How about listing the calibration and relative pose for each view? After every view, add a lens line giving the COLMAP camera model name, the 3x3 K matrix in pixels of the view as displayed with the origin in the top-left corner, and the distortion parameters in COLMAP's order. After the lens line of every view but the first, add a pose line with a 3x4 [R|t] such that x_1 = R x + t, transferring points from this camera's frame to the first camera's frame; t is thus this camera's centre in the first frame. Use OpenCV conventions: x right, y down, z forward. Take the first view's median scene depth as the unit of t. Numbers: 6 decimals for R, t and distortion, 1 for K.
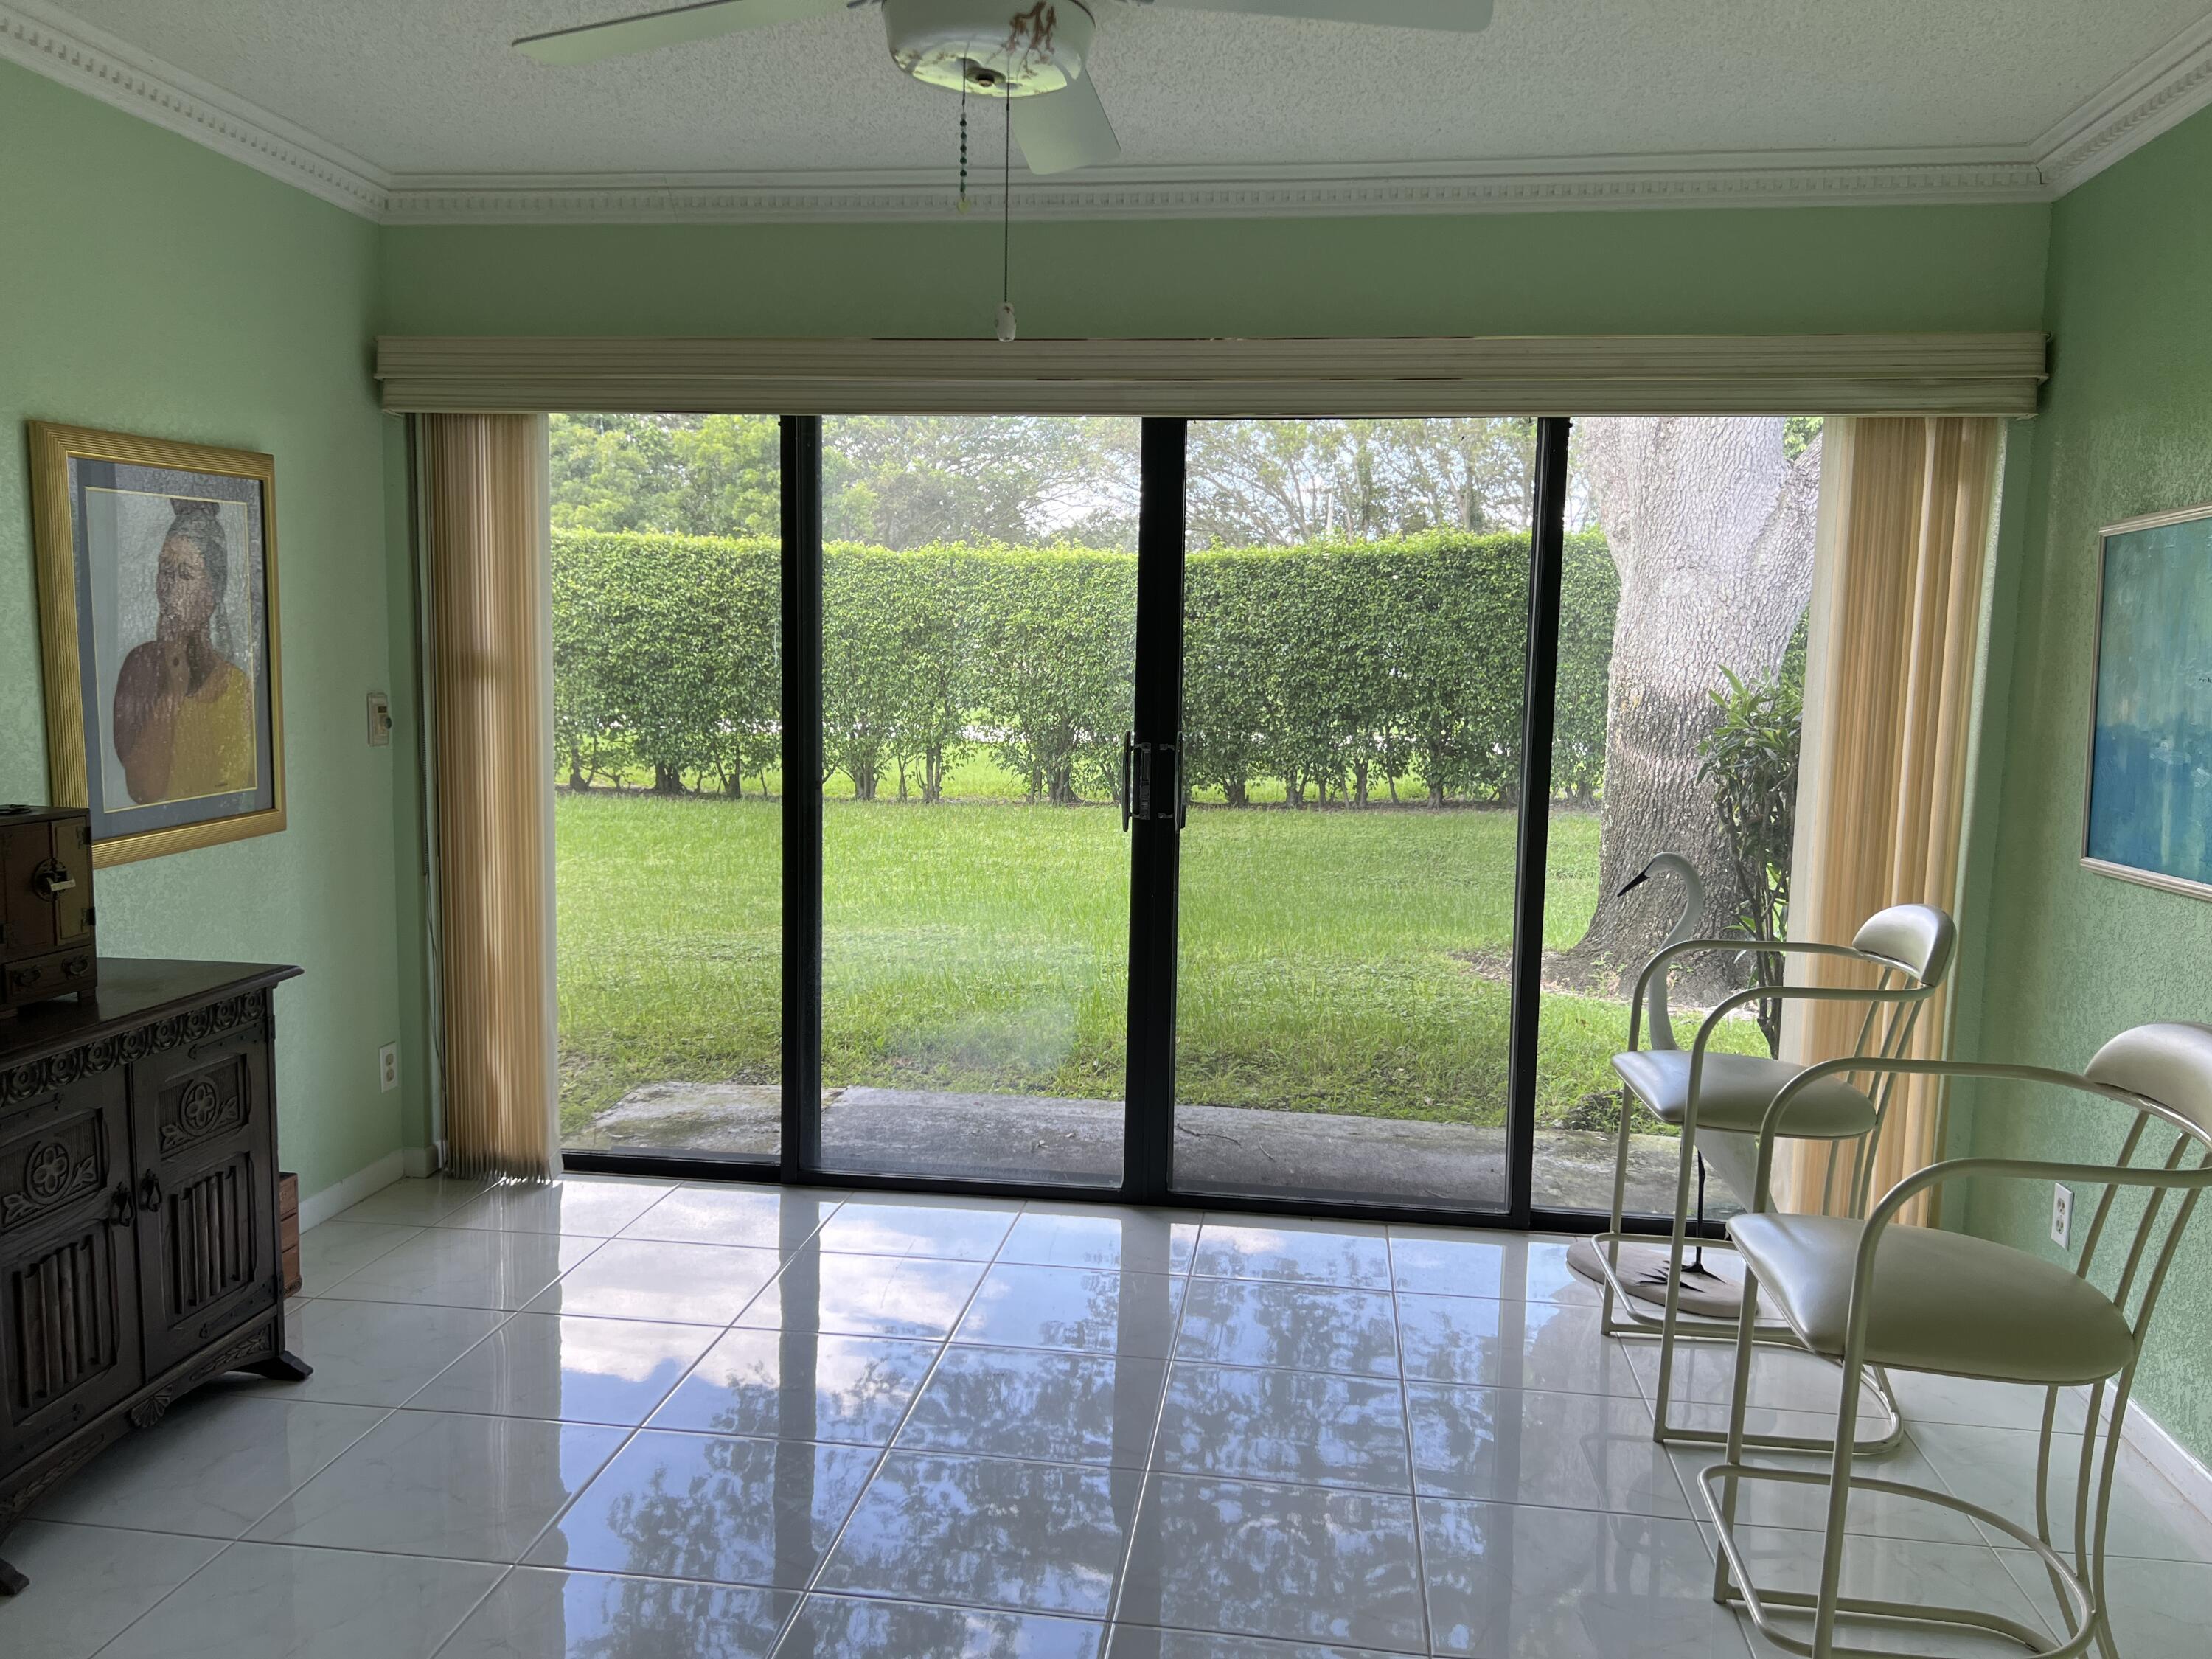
lens RADIAL K [[1636.8, 0, 1106.0], [0, 1636.8, 829.5], [0, 0, 1]] dist [0.263594, -0.000890]
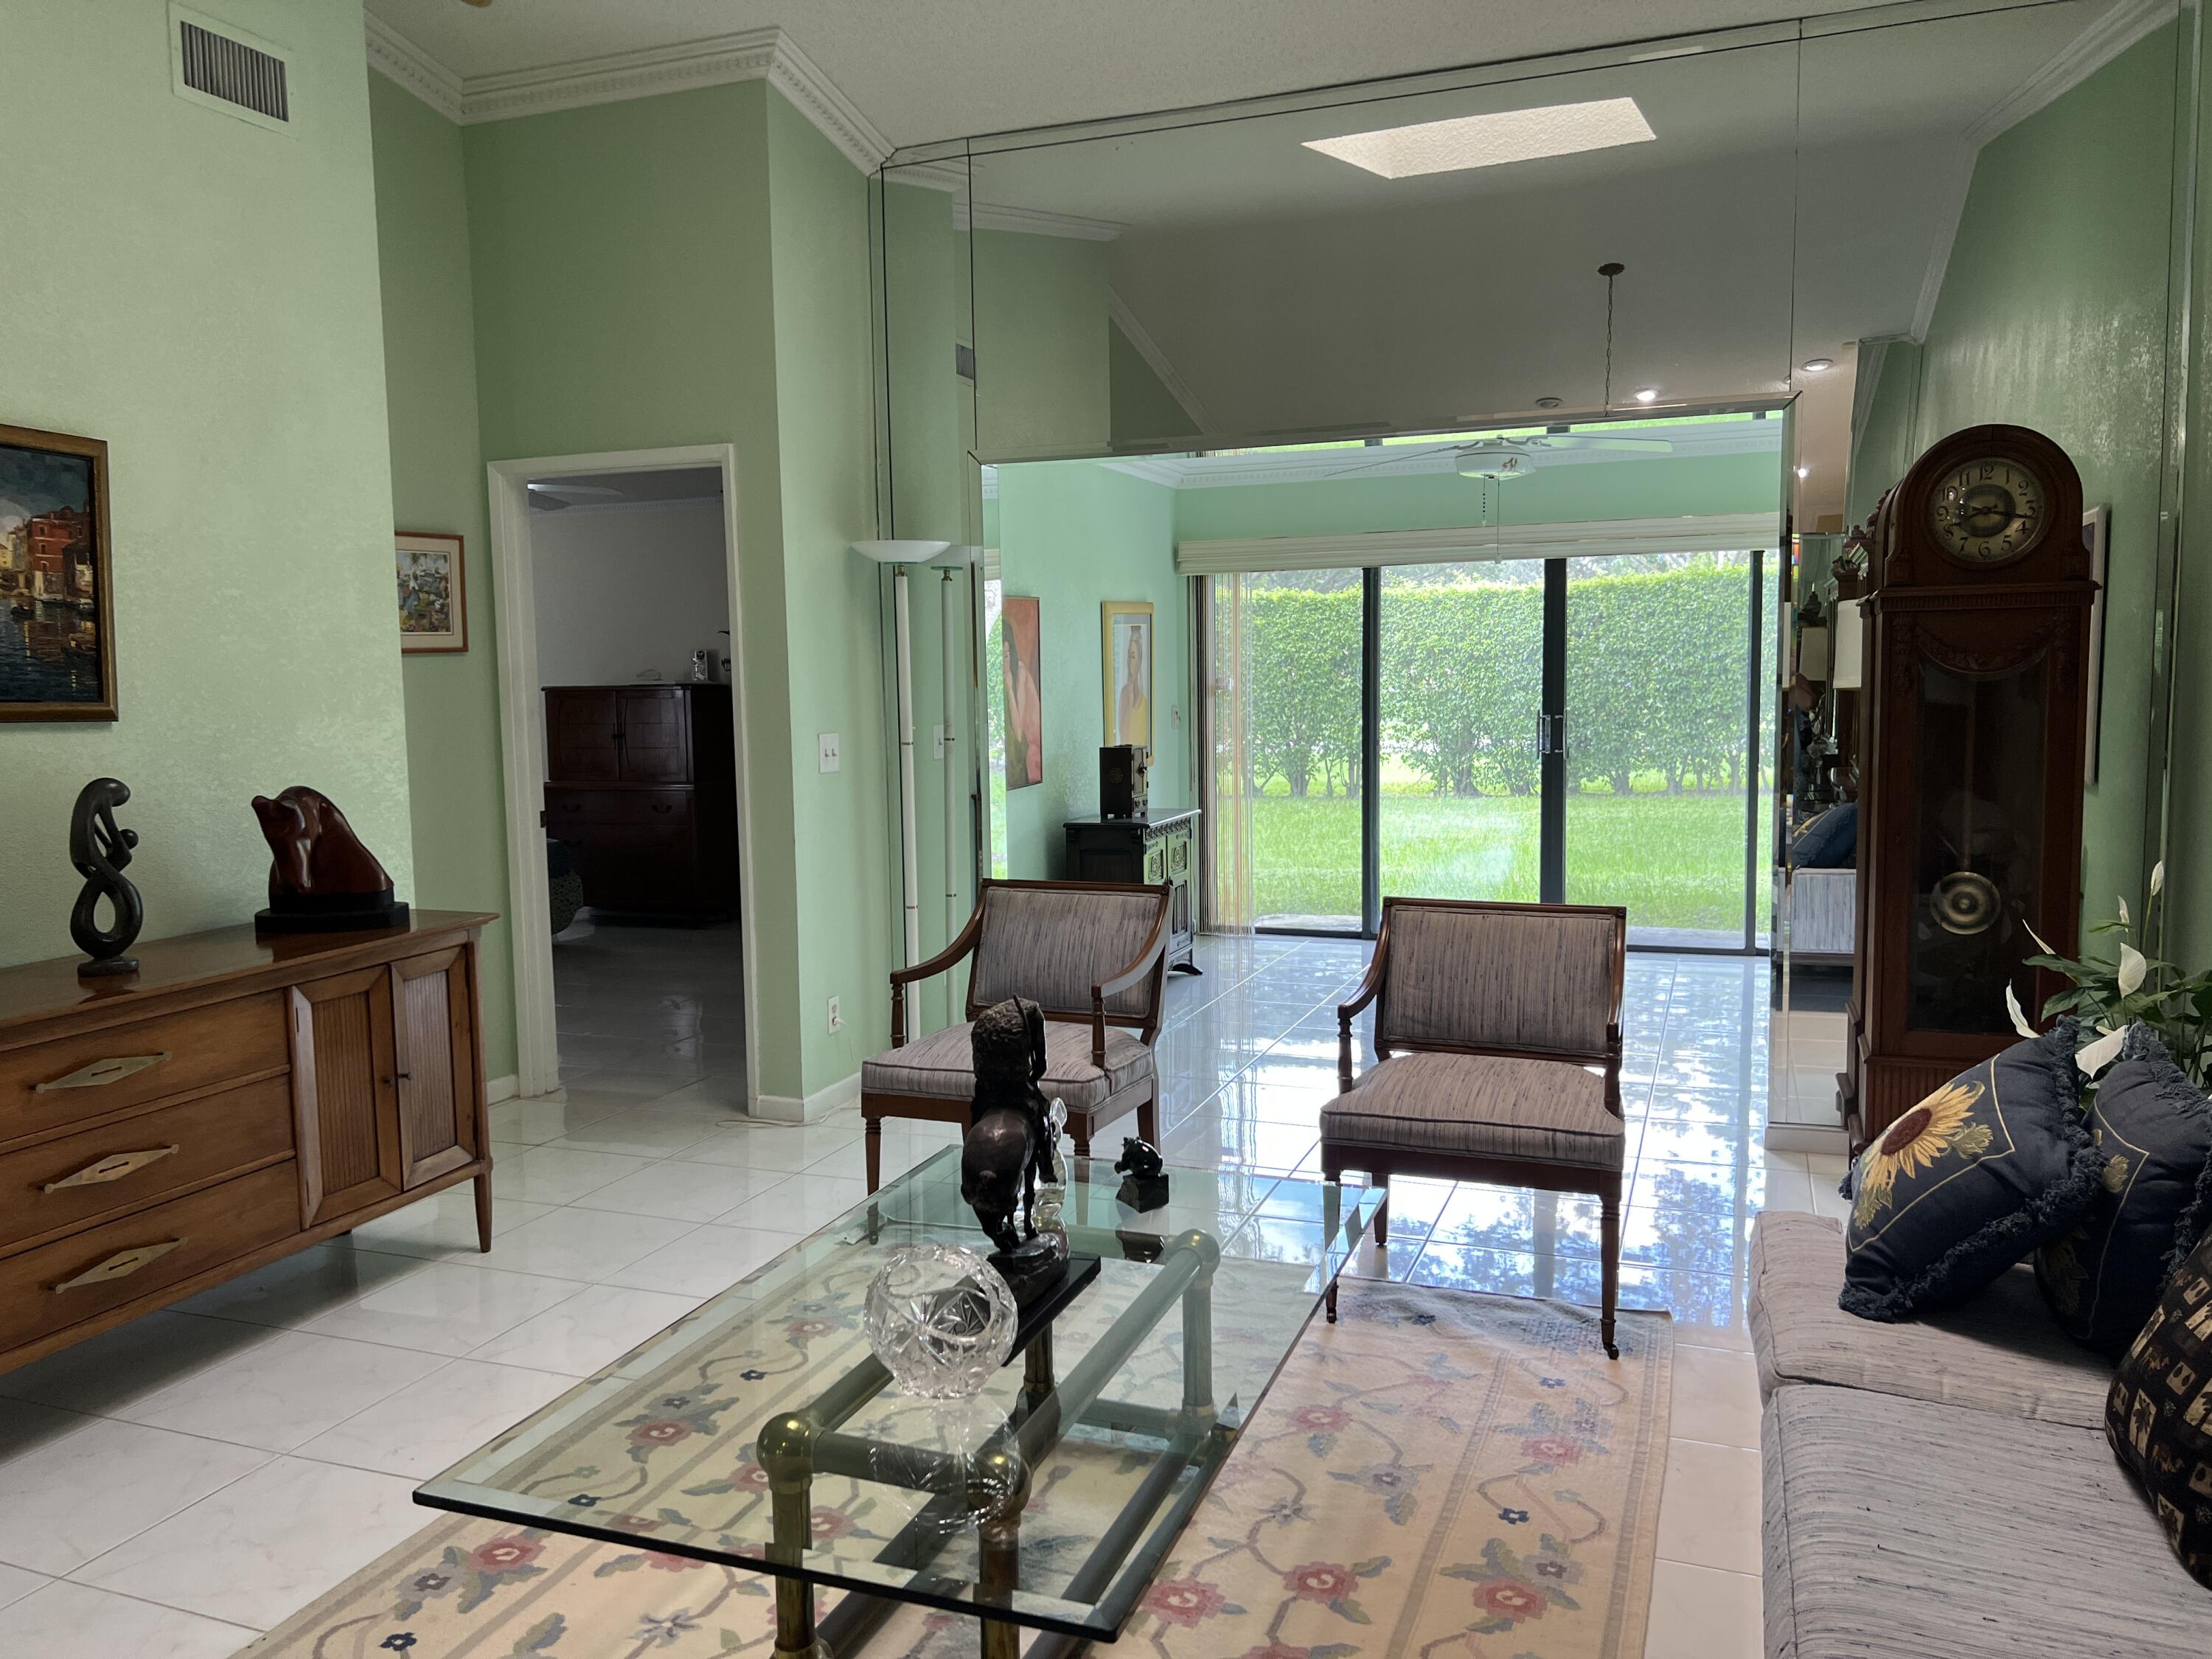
lens RADIAL K [[1723.1, 0, 1040.8], [0, 1723.1, 839.5], [0, 0, 1]] dist [0.040134, -0.002813]
pose [[0.967943, -0.014013, -0.250780, -0.011883], [0.010654, 0.999834, -0.014747, 0.031904], [0.250945, 0.011603, 0.967932, -0.299535]]
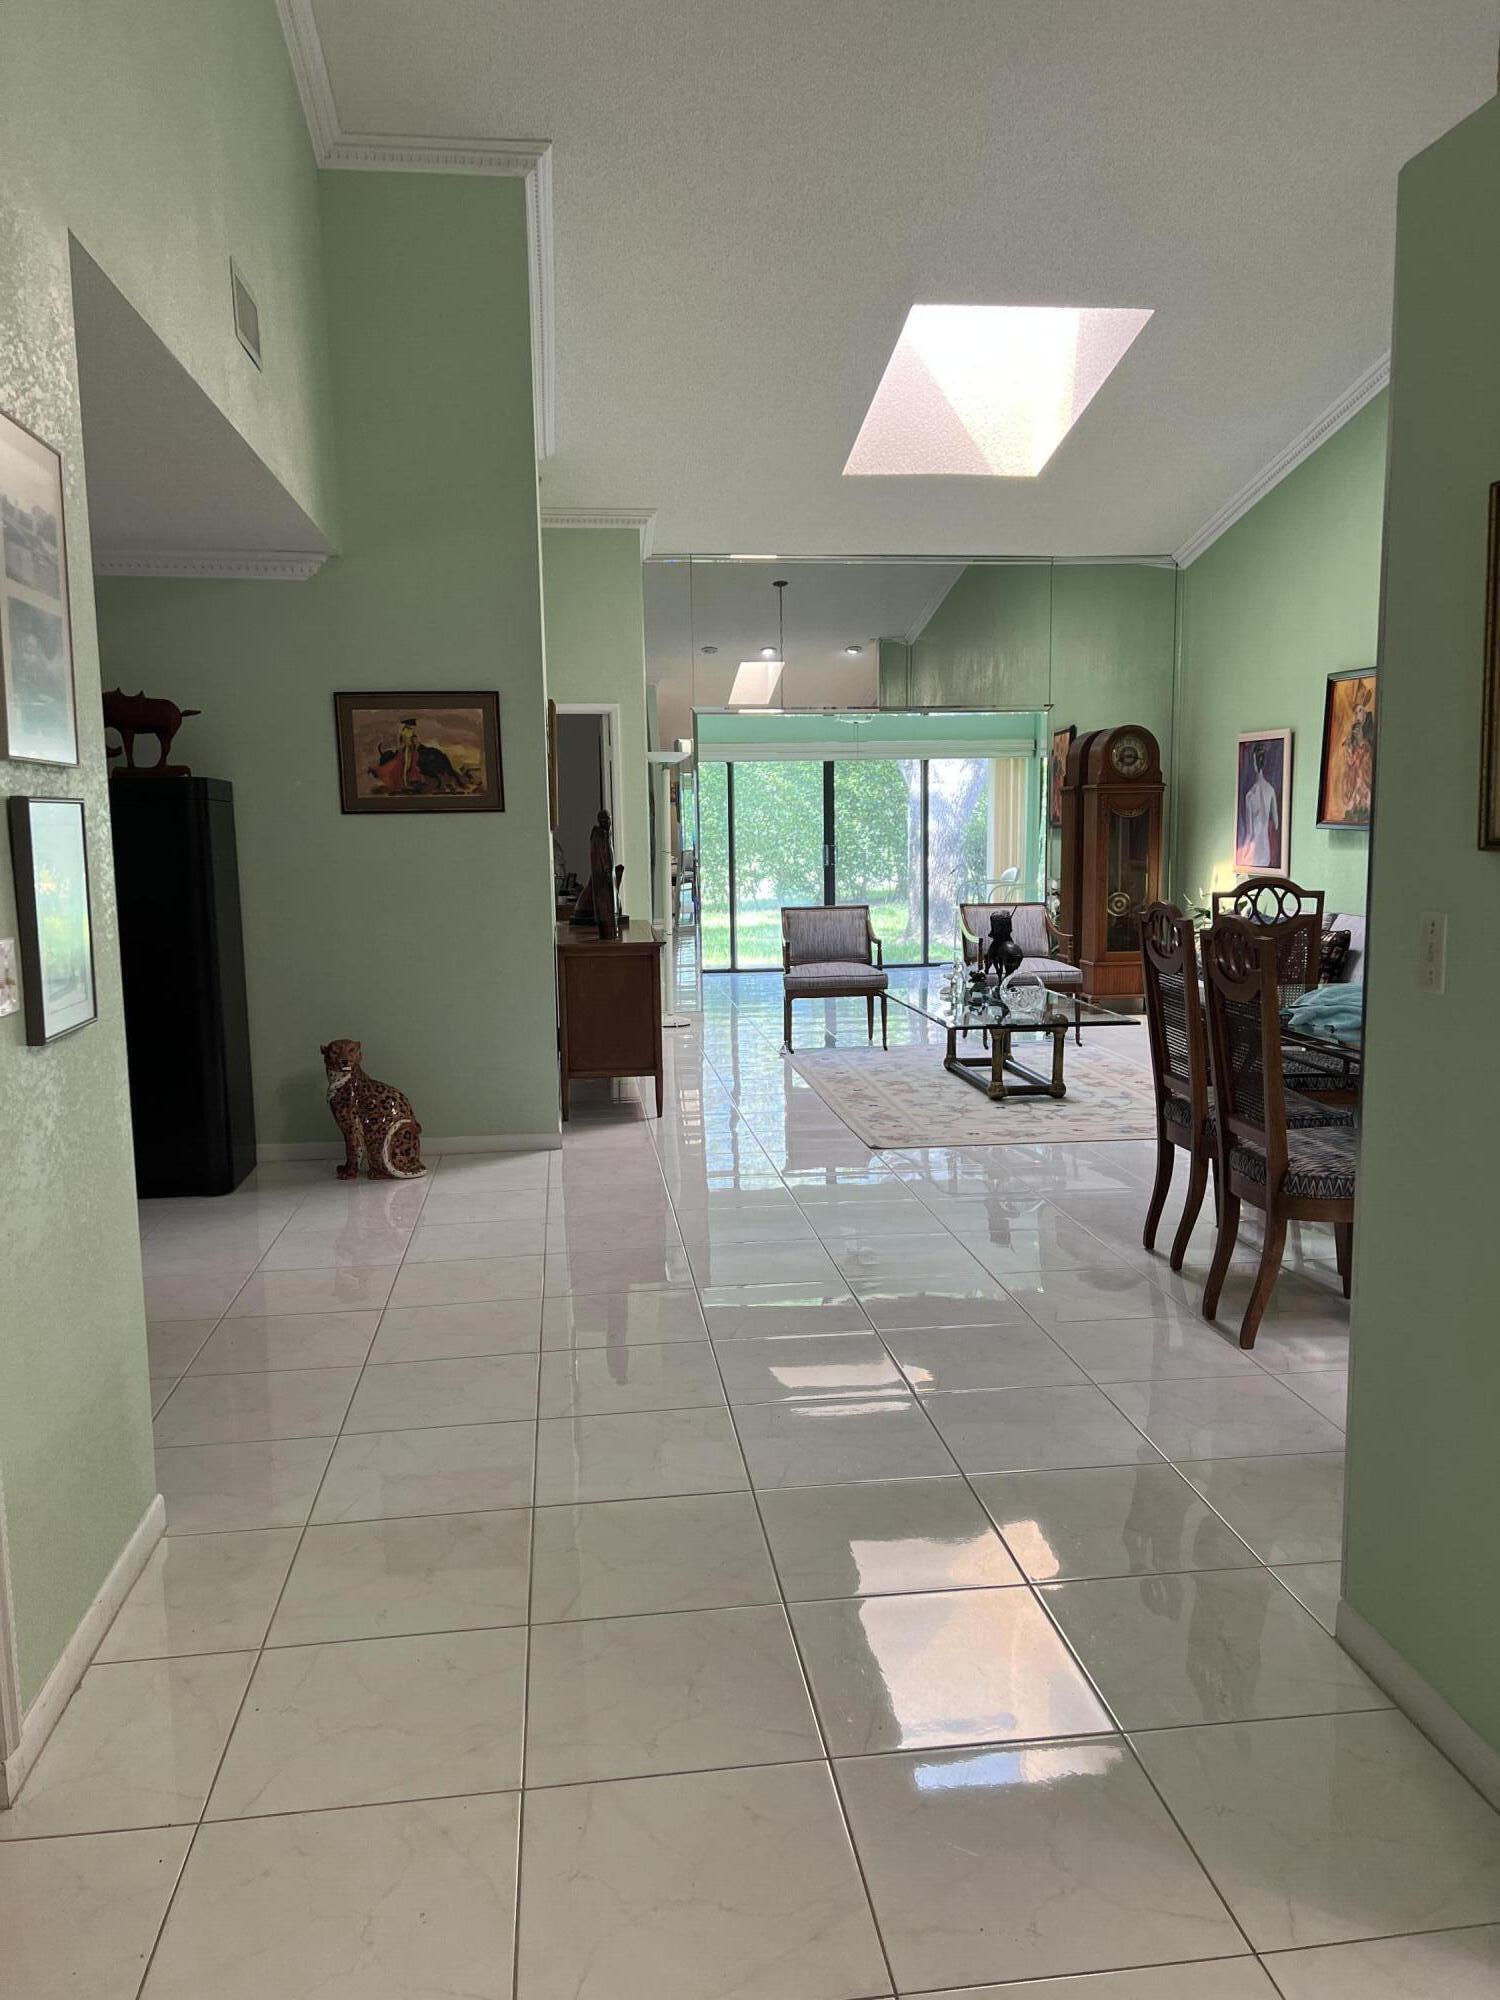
lens RADIAL K [[1479.9, 0, 750.0], [0, 1479.9, 1000.0], [0, 0, 1]] dist [0.263594, -0.000890]
pose [[0.965148, -0.065638, 0.253340, -0.269229], [0.063378, 0.997843, 0.017080, 0.059749], [-0.253915, -0.000428, 0.967226, -0.583073]]
